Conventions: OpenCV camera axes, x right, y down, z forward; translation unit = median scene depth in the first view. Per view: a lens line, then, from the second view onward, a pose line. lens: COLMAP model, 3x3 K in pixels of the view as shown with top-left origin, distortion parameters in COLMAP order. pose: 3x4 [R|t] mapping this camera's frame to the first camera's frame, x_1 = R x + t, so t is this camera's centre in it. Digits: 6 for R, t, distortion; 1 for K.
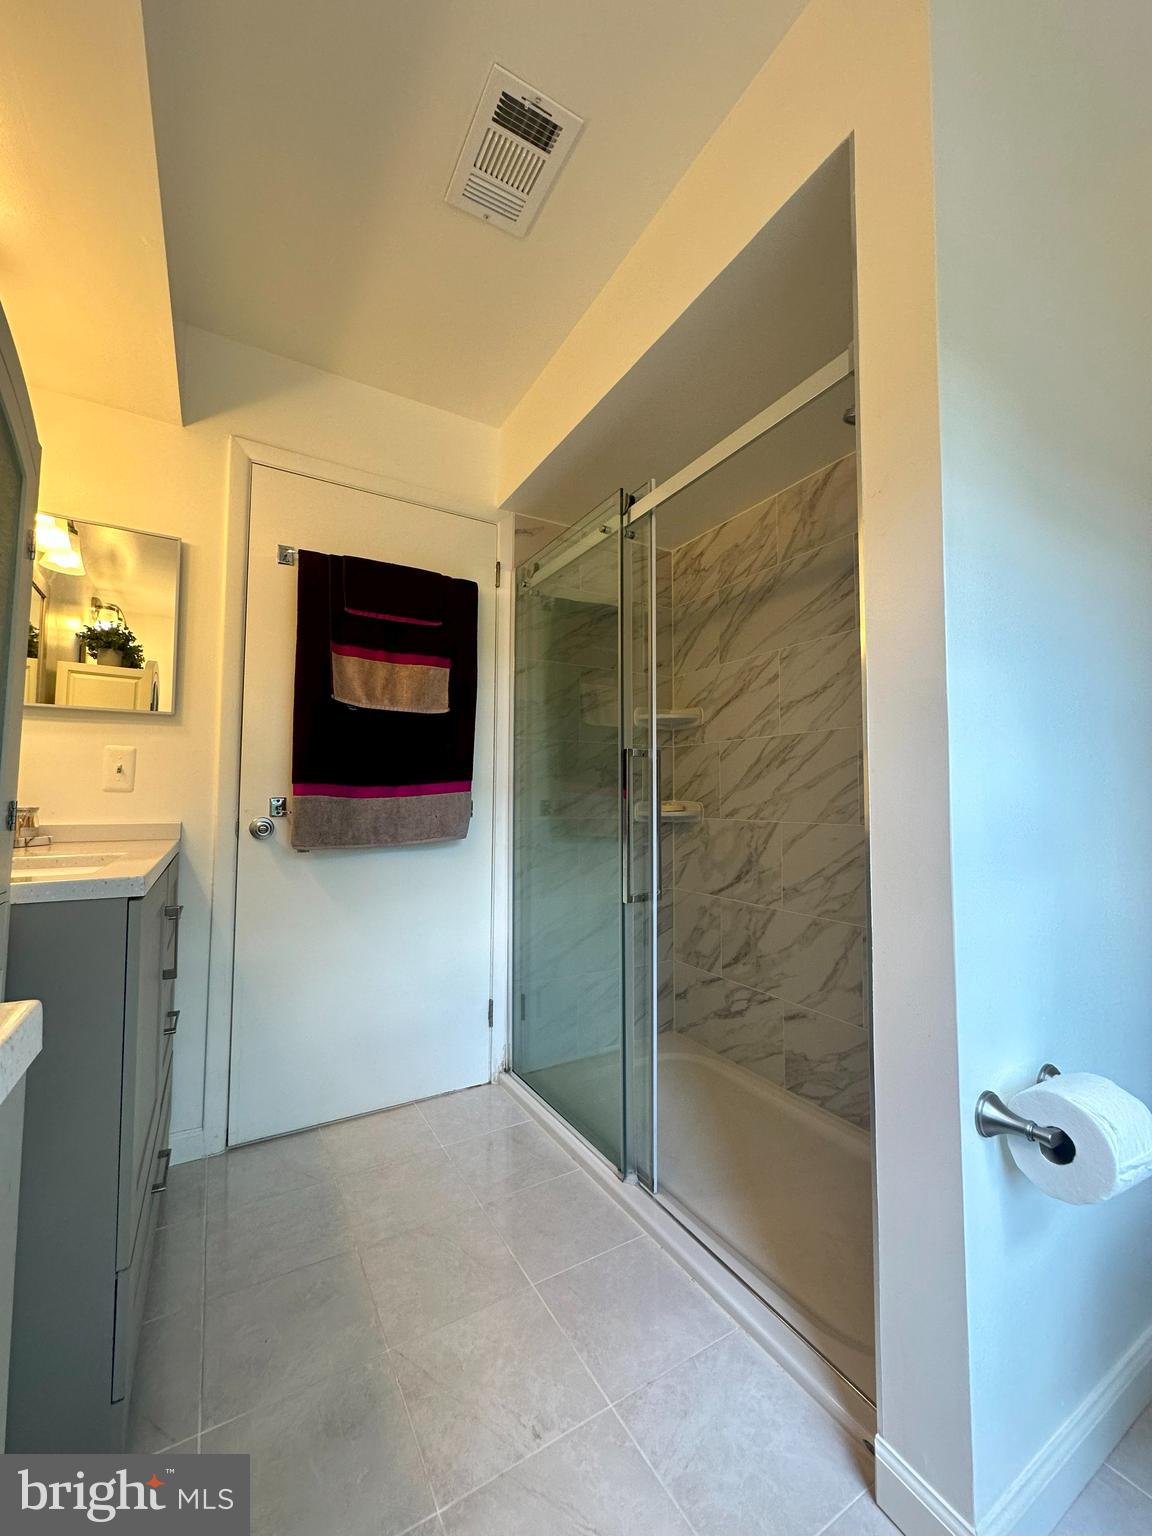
lens RADIAL K [[613.9, 0, 576.0], [0, 613.9, 768.0], [0, 0, 1]] dist [-0.001362, -0.000519]
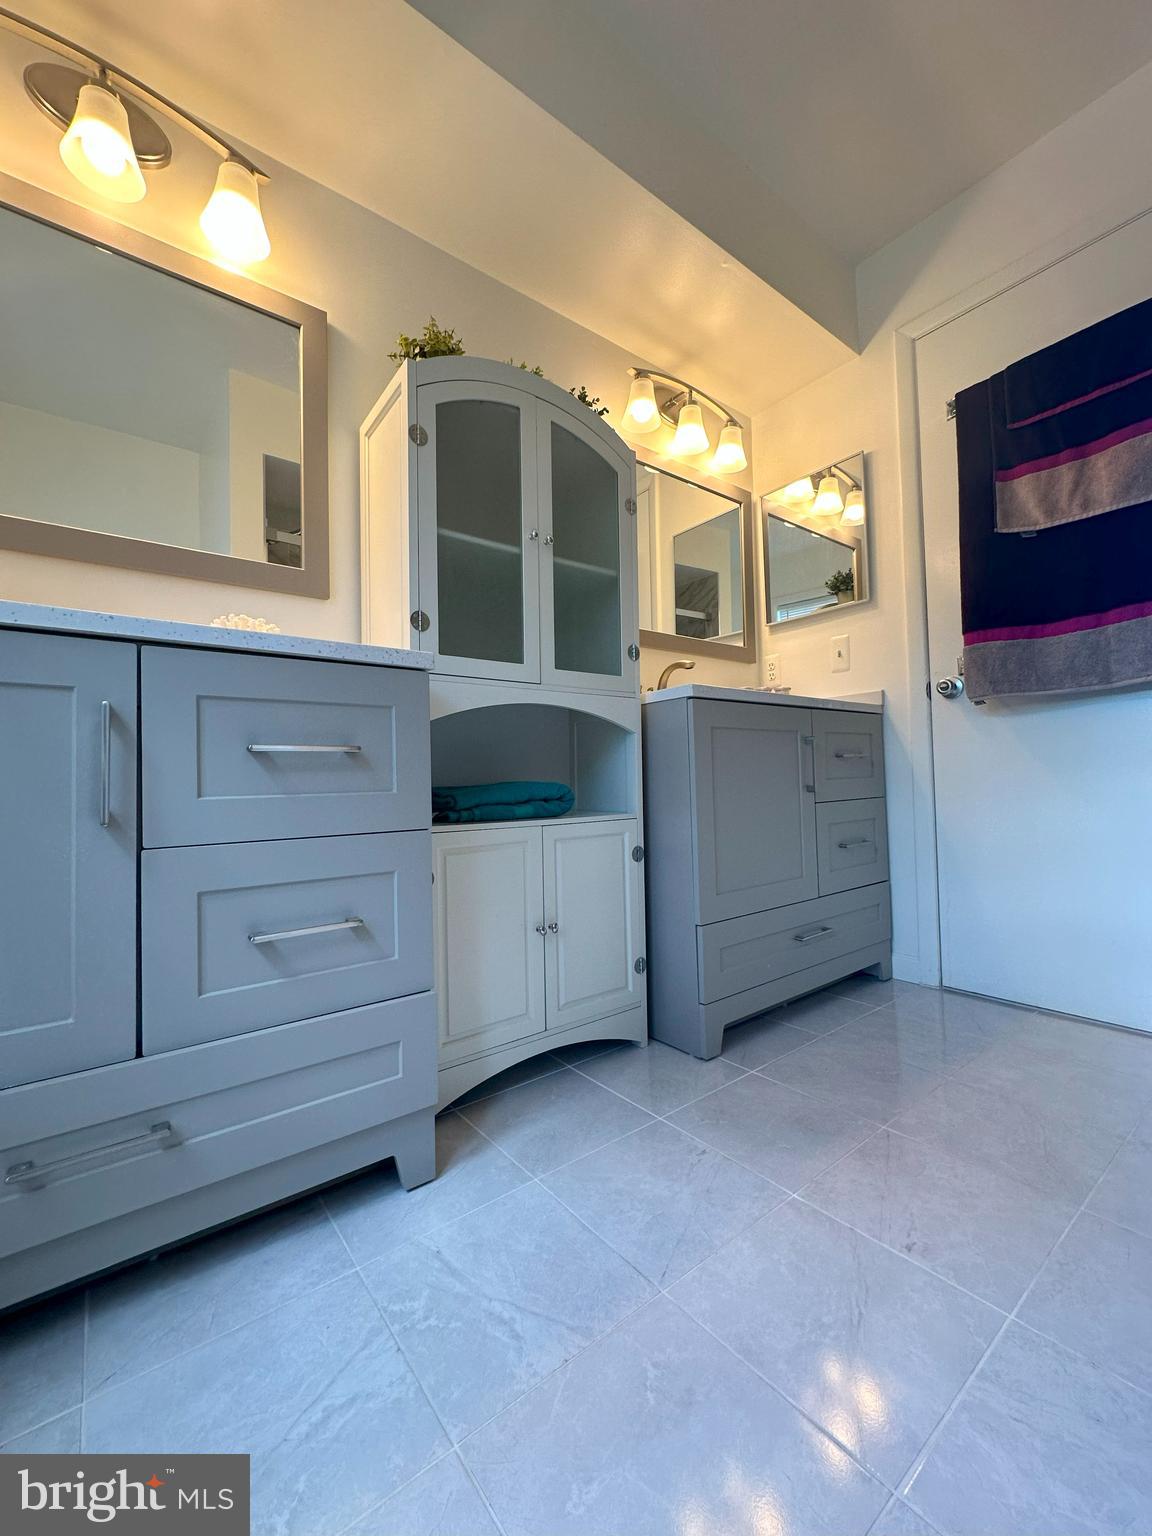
lens RADIAL K [[613.9, 0, 576.0], [0, 613.9, 768.0], [0, 0, 1]] dist [-0.001362, -0.000519]
pose [[0.128918, -0.030141, -0.991197, 0.415151], [0.078700, 0.996696, -0.020073, 0.205244], [0.988527, -0.075419, 0.130864, 0.249231]]
